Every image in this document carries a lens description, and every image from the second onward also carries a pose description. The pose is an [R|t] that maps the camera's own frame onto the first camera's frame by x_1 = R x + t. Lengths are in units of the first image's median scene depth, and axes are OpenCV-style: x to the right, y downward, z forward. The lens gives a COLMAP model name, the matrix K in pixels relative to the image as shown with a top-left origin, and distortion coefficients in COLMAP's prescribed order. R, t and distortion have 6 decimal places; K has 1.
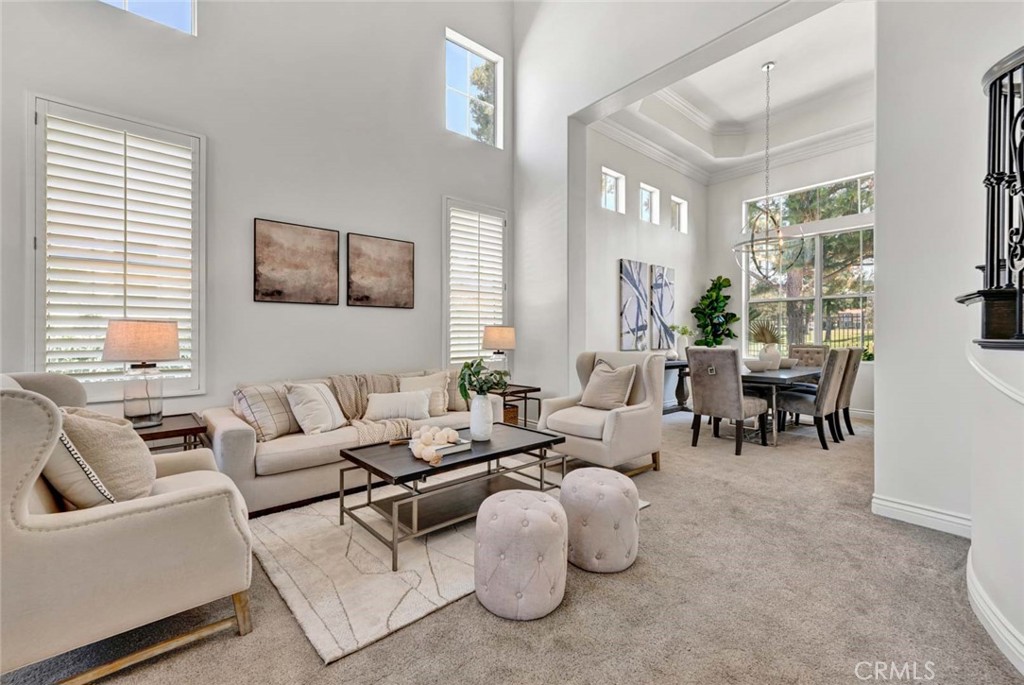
lens RADIAL K [[424.7, 0, 512.0], [0, 424.7, 342.5], [0, 0, 1]] dist [-0.014554, 0.000122]
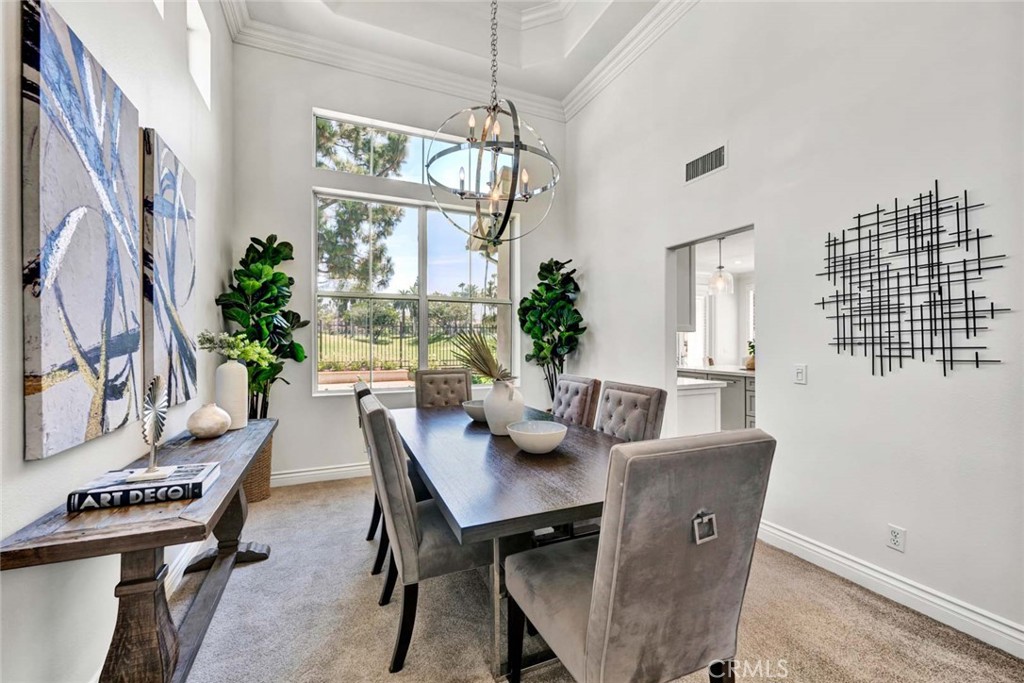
lens RADIAL K [[424.7, 0, 512.0], [0, 424.7, 341.5], [0, 0, 1]] dist [-0.014554, 0.000122]
pose [[0.320793, -0.002530, 0.947146, 0.136108], [0.023782, 0.999703, -0.005385, -0.028132], [-0.946851, 0.024253, 0.320757, 0.671781]]
